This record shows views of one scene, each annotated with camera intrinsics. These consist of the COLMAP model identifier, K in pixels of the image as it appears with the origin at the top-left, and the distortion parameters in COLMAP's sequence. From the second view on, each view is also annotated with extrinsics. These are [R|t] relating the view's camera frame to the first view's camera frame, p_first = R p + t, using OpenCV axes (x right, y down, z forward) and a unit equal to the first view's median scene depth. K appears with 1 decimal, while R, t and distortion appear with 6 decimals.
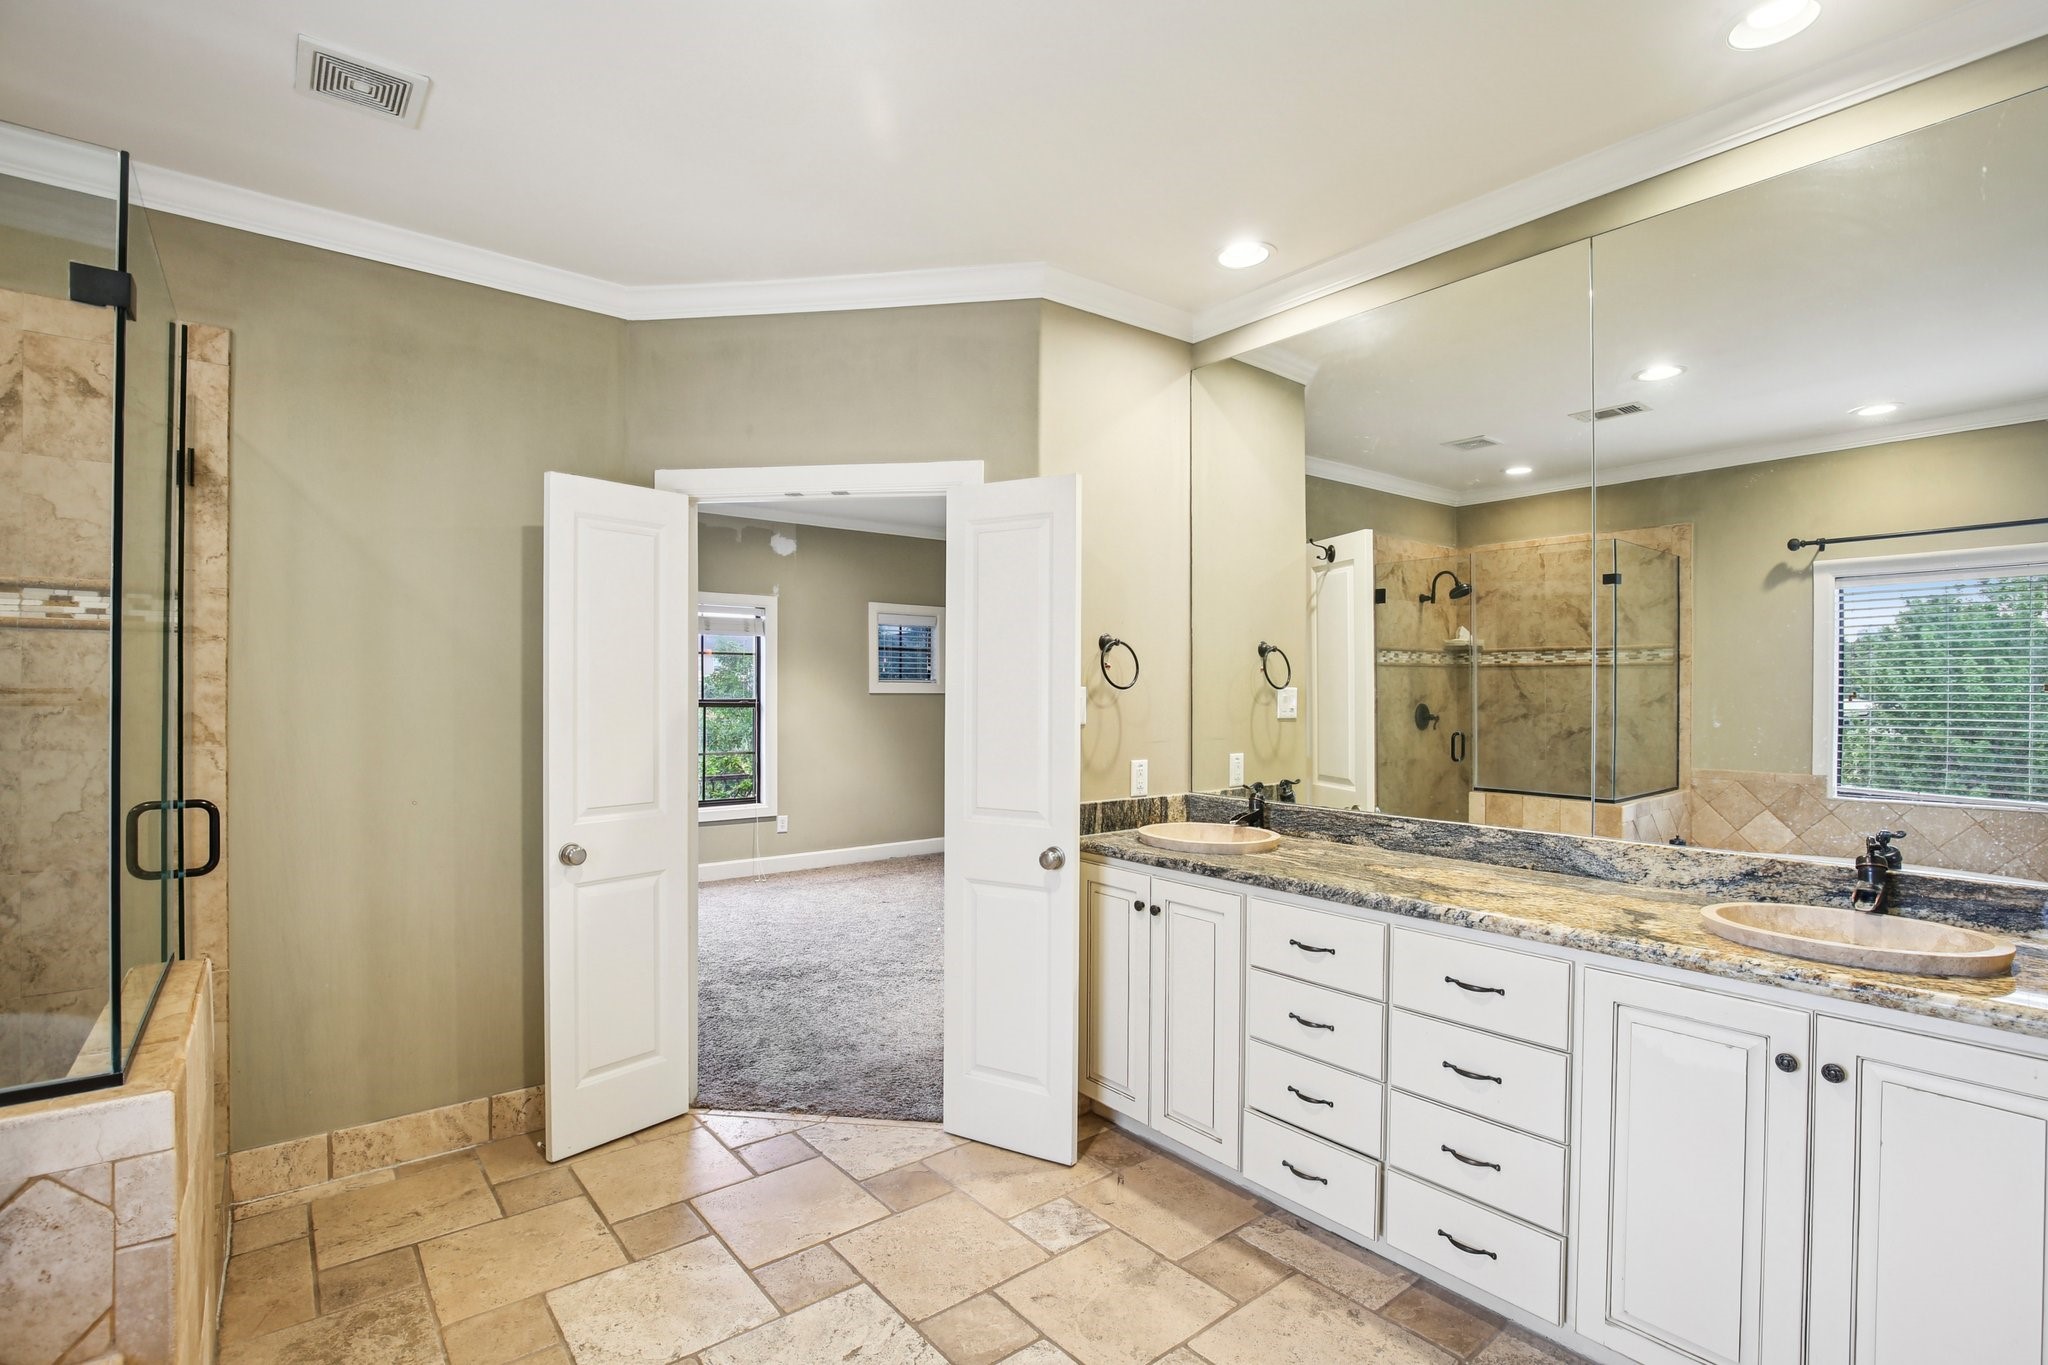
lens RADIAL K [[950.7, 0, 1024.7], [0, 950.7, 699.3], [0, 0, 1]] dist [-0.033535, 0.006724]
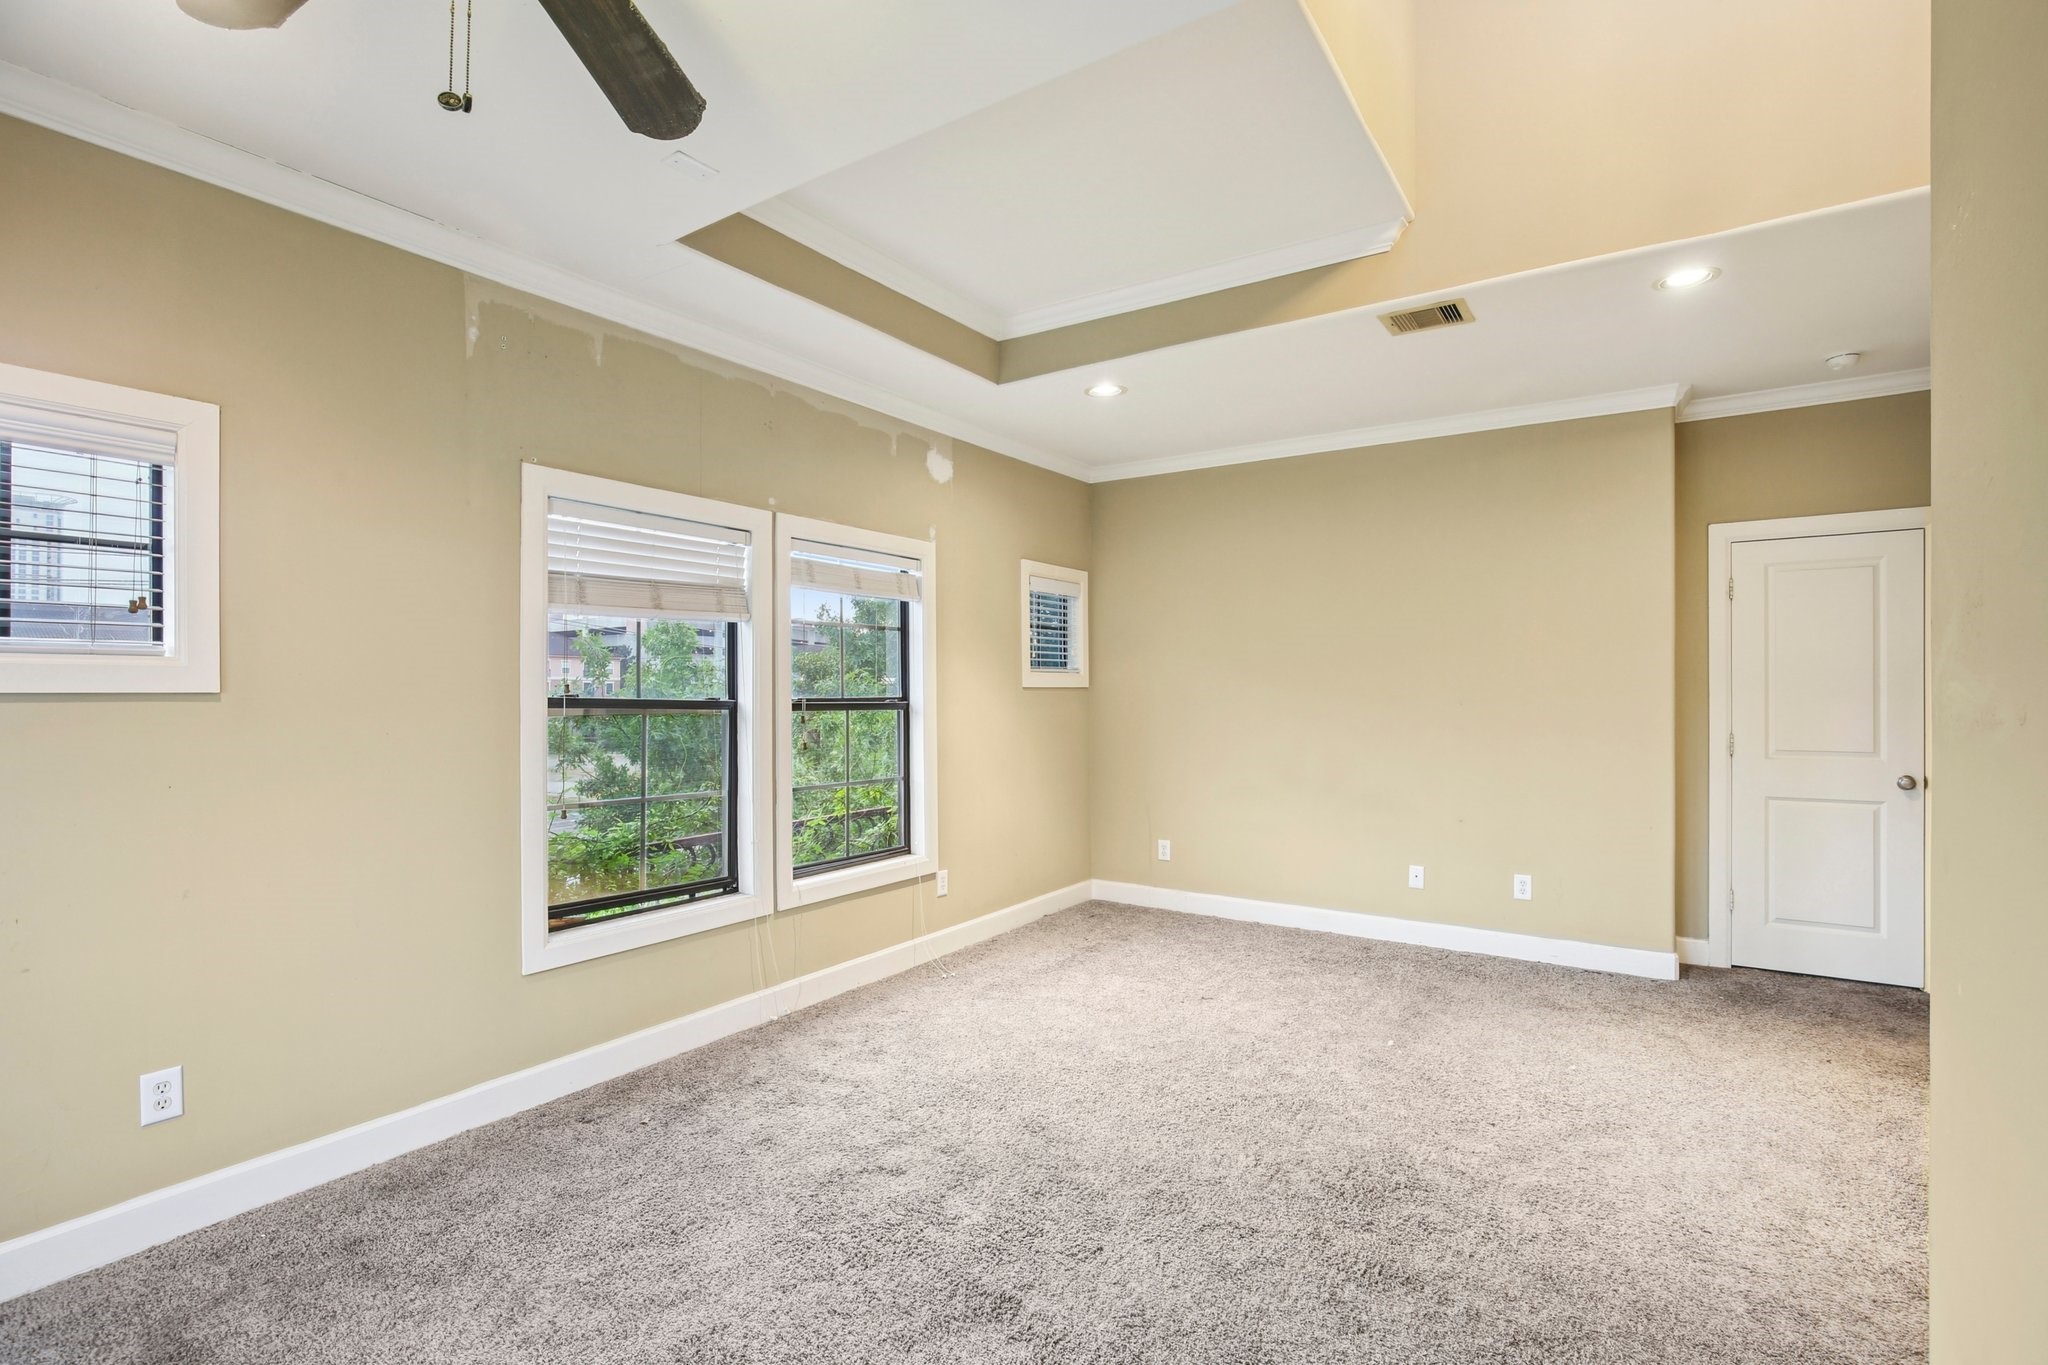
lens RADIAL K [[950.7, 0, 1010.9], [0, 950.7, 688.7], [0, 0, 1]] dist [-0.033535, 0.006724]
pose [[0.956814, -0.007315, 0.290609, -0.404472], [0.010295, 0.999909, -0.008727, 0.000956], [-0.290519, 0.011342, 0.956802, 0.346885]]
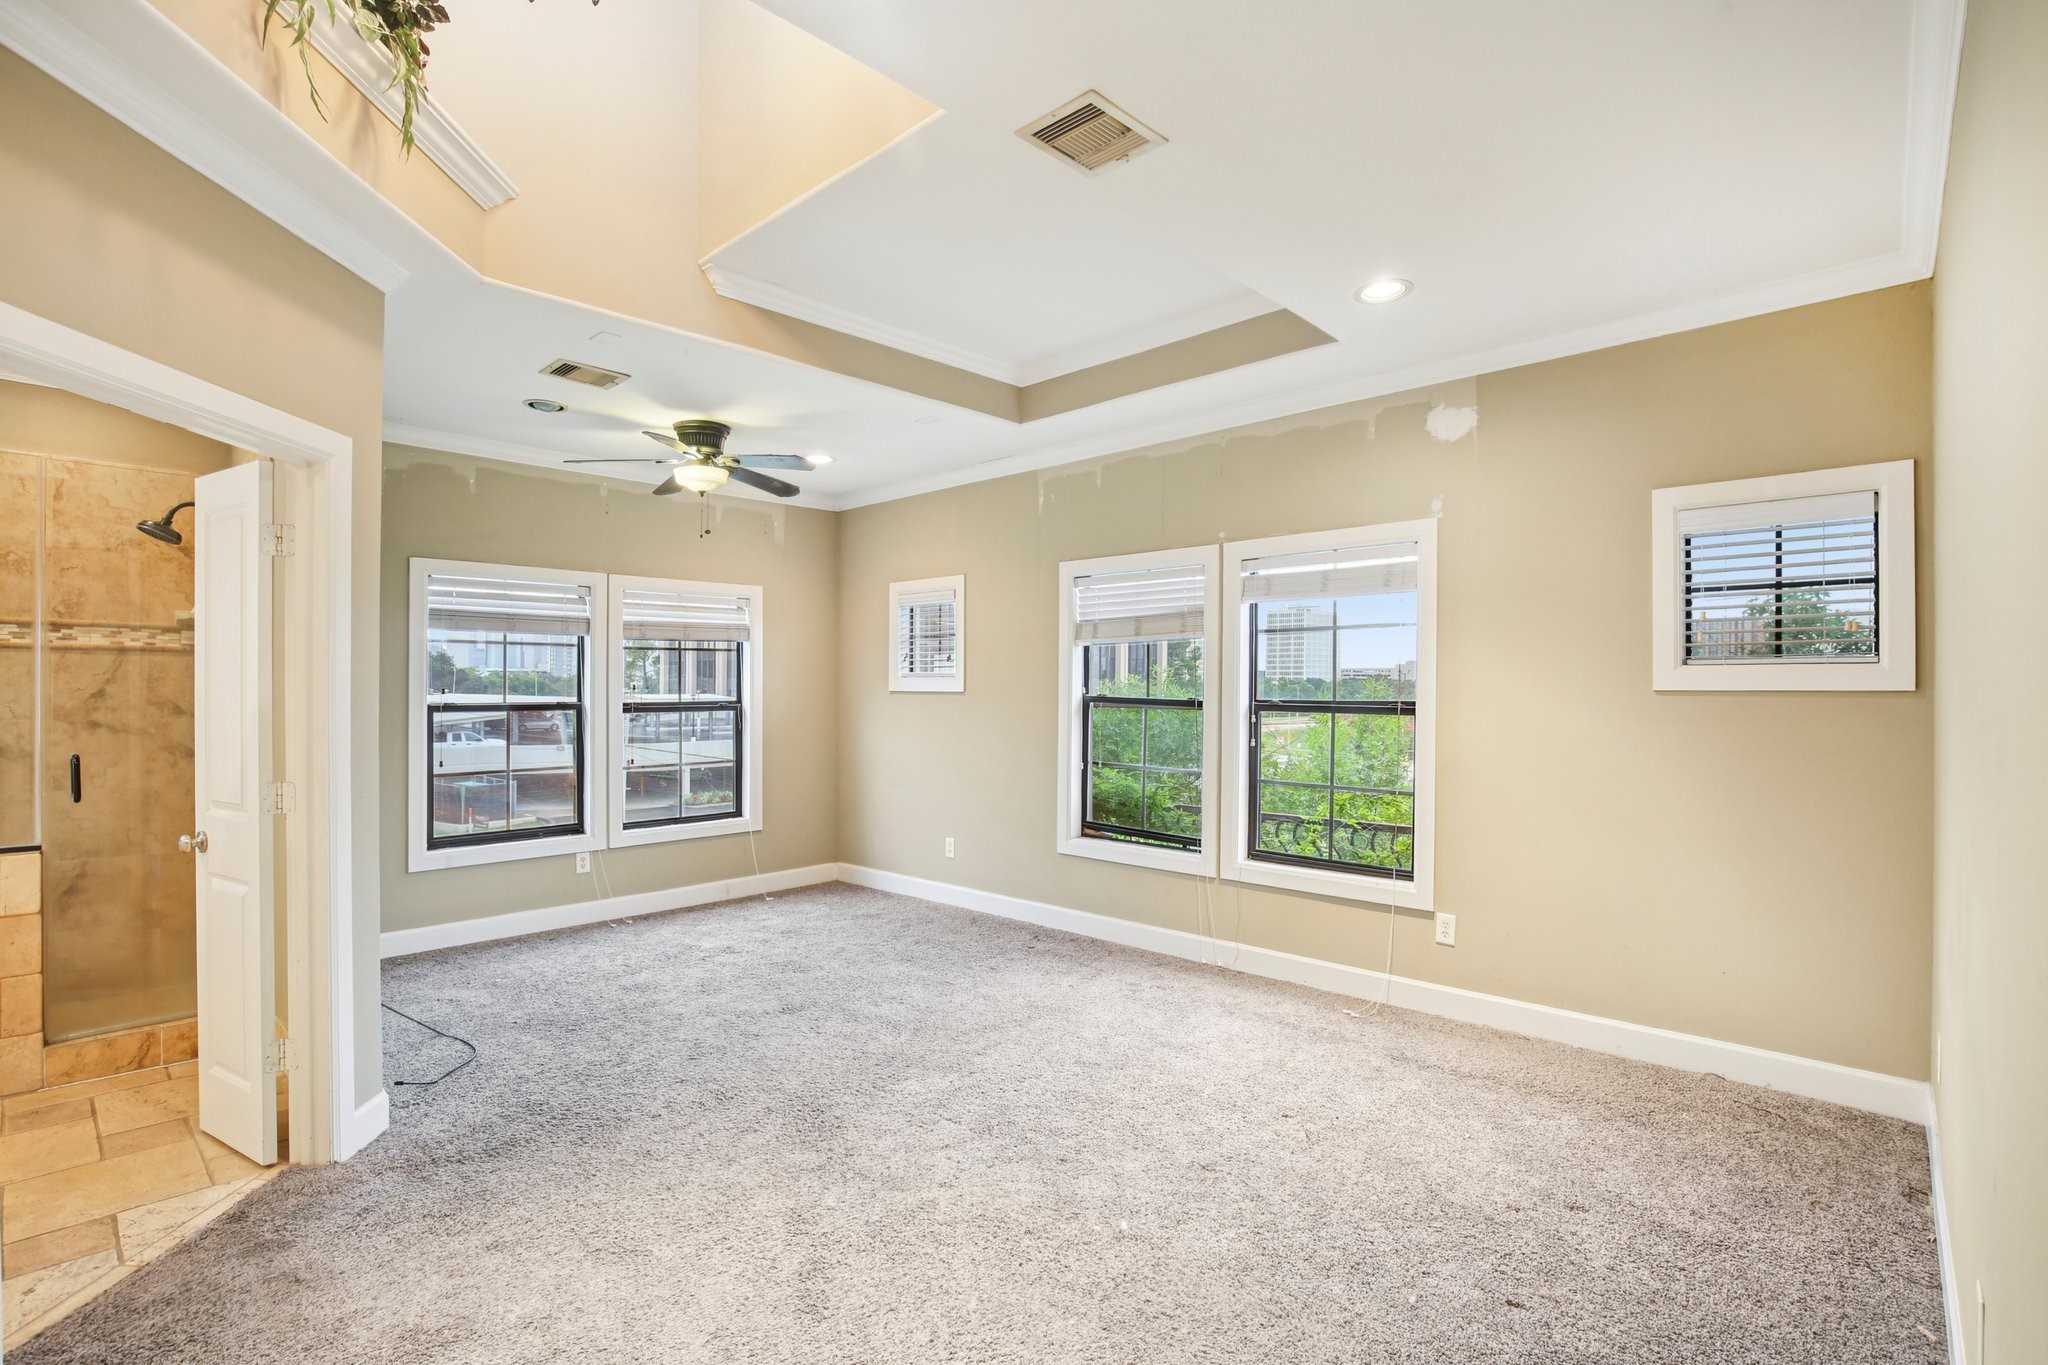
lens RADIAL K [[950.7, 0, 1014.8], [0, 950.7, 678.6], [0, 0, 1]] dist [-0.033535, 0.006724]
pose [[0.135538, -0.015536, -0.990650, 0.254107], [-0.012090, 0.999777, -0.017333, -0.000695], [0.990698, 0.014327, 0.135319, 0.680150]]
